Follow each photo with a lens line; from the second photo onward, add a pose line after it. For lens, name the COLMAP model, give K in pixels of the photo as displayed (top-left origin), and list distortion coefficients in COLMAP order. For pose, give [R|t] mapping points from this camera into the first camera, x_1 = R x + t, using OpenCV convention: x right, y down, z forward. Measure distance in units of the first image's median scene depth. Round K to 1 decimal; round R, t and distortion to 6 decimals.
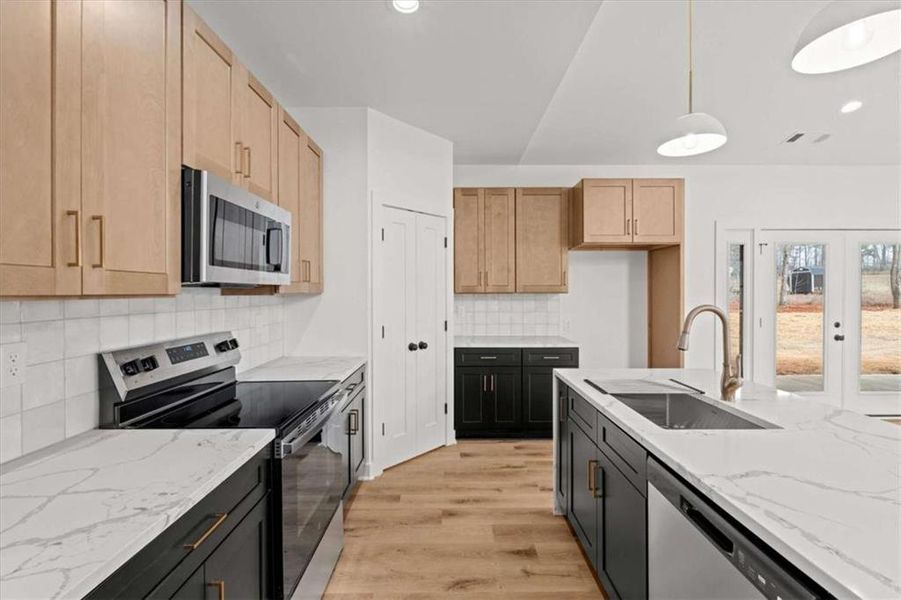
lens RADIAL K [[398.2, 0, 453.1], [0, 398.2, 287.9], [0, 0, 1]] dist [-0.001169, 0.000044]
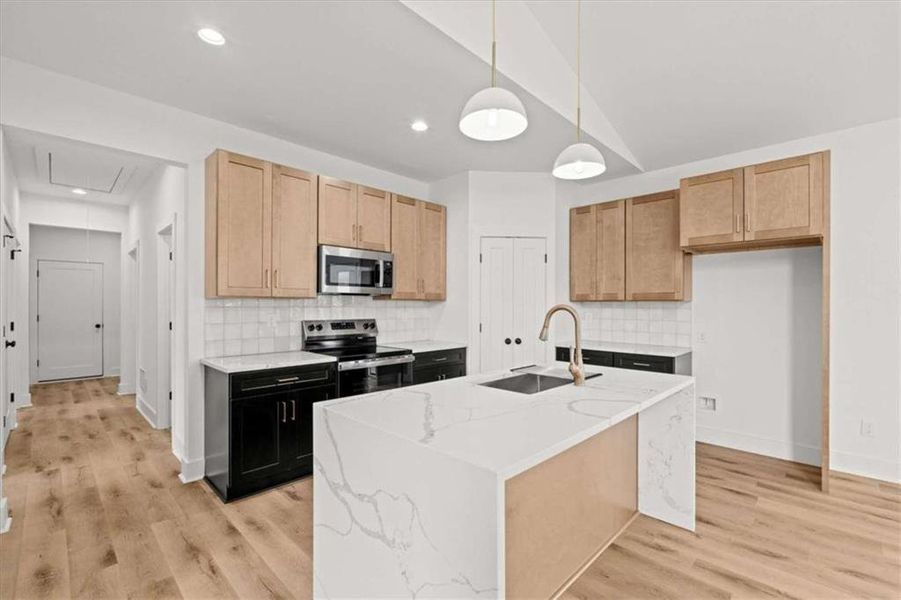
lens RADIAL K [[398.2, 0, 453.7], [0, 398.2, 303.8], [0, 0, 1]] dist [-0.001169, 0.000044]
pose [[0.714894, 0.003066, -0.699227, 0.610425], [0.001108, 0.999984, 0.005518, 0.015772], [0.699232, -0.004720, 0.714879, -0.055274]]
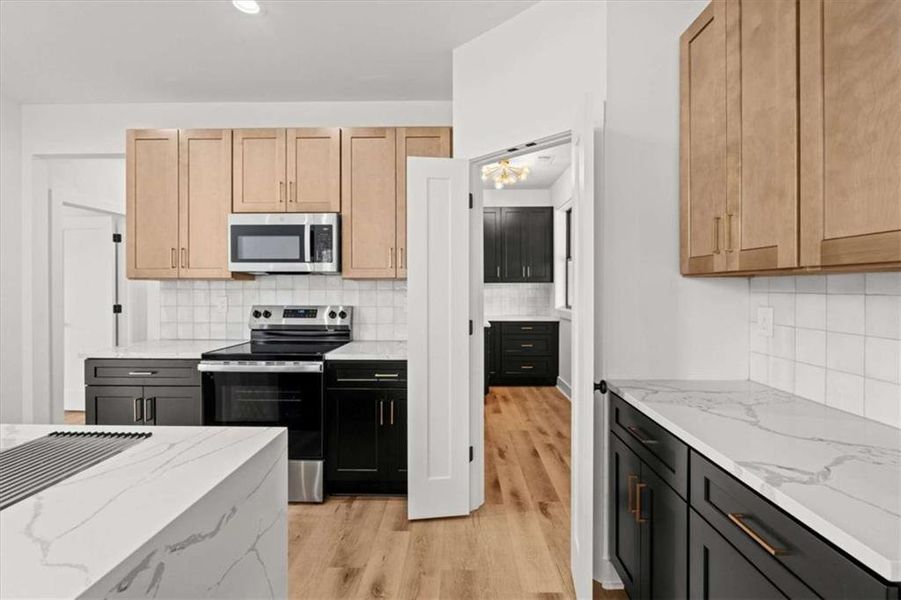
lens RADIAL K [[398.2, 0, 452.1], [0, 398.2, 286.1], [0, 0, 1]] dist [-0.001169, 0.000044]
pose [[-0.030812, 0.002644, -0.999522, 0.487772], [0.008482, 0.999961, 0.002383, 0.023394], [0.999489, -0.008404, -0.030833, 0.827090]]
